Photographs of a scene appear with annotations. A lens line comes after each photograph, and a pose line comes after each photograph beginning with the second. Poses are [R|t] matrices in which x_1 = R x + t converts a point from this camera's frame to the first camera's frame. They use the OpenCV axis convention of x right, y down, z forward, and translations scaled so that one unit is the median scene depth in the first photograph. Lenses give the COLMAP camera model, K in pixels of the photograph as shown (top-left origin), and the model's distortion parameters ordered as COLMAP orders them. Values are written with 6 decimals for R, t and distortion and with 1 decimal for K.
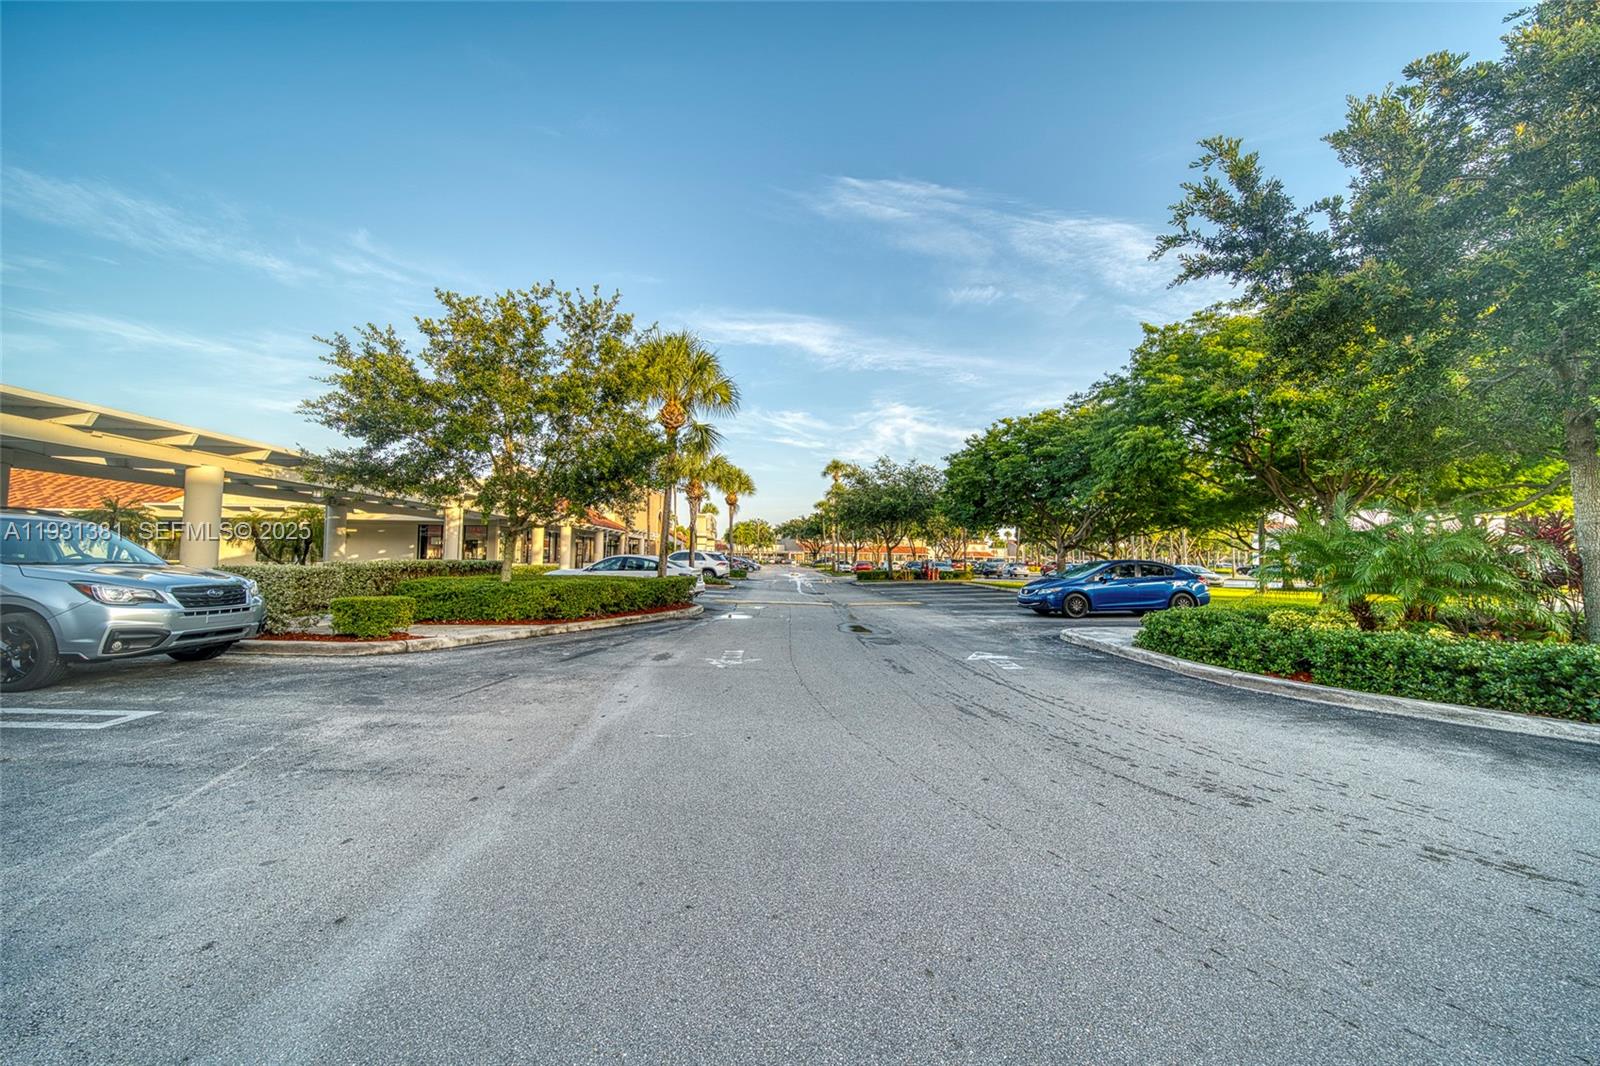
lens RADIAL K [[564.0, 0, 800.1], [0, 564.0, 529.7], [0, 0, 1]] dist [-0.000085, -0.000752]
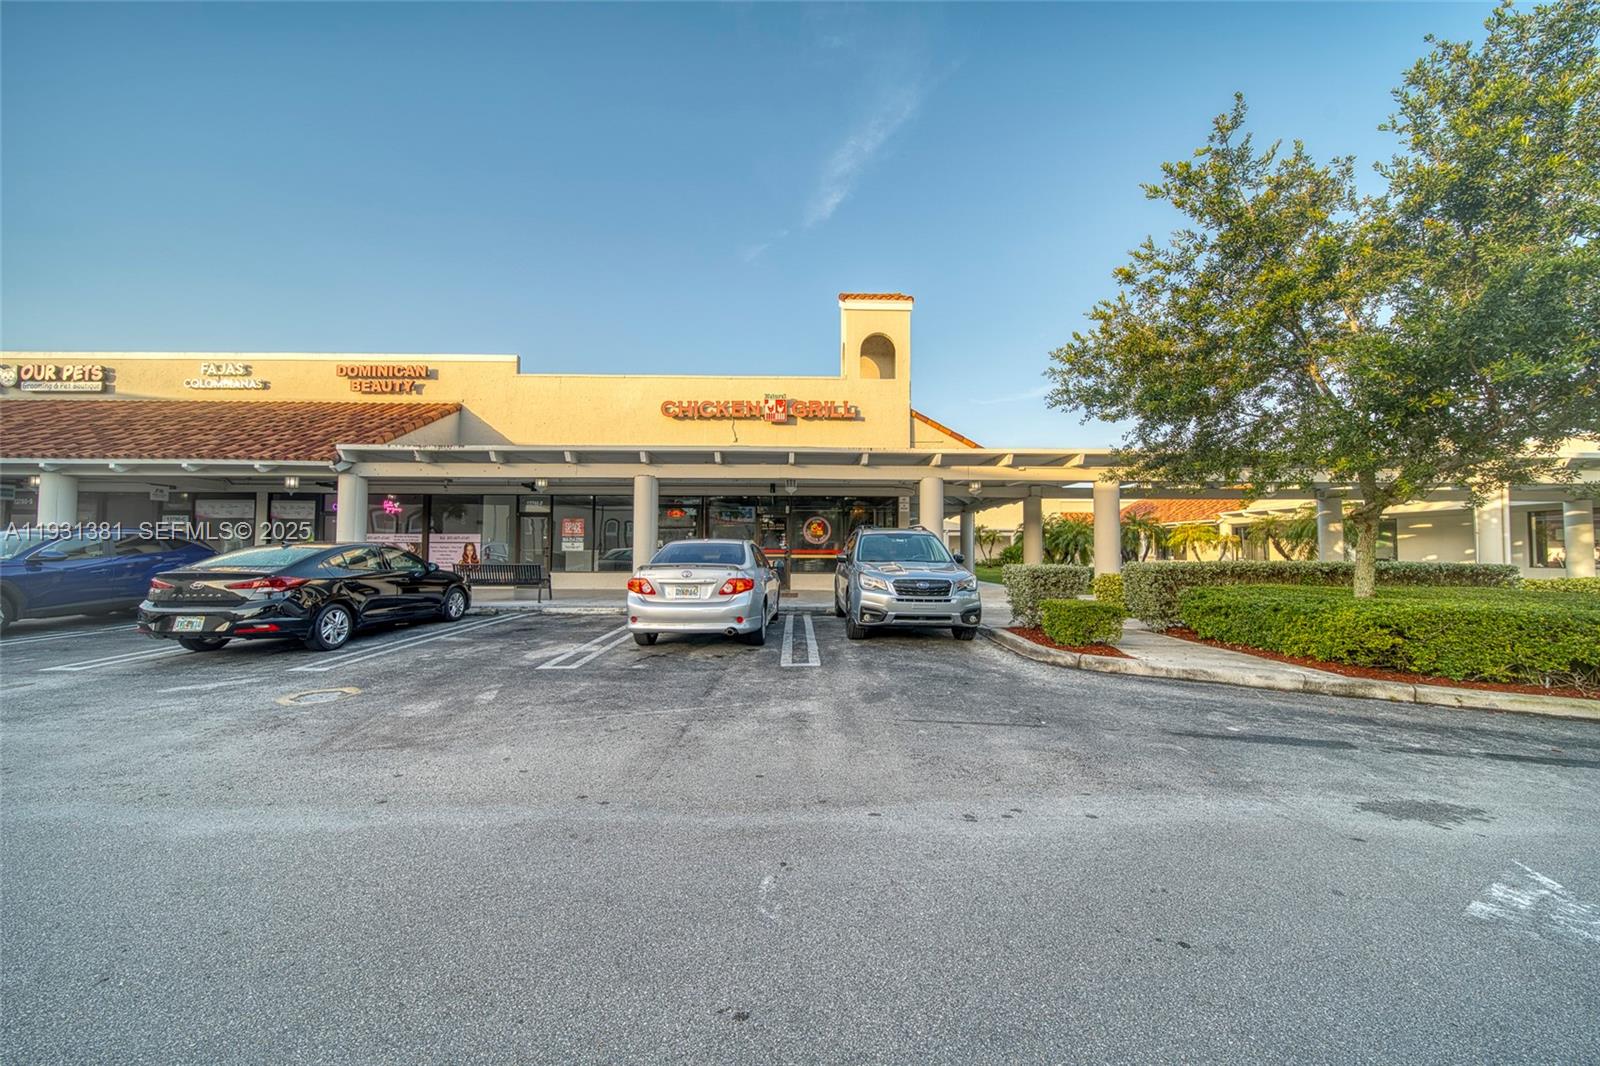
lens RADIAL K [[564.0, 0, 800.1], [0, 564.0, 529.7], [0, 0, 1]] dist [-0.000085, -0.000752]
pose [[-0.045182, -0.051079, -0.997672, 0.133360], [0.047064, 0.997474, -0.053200, 0.025298], [0.997869, -0.049359, -0.042664, 0.462279]]
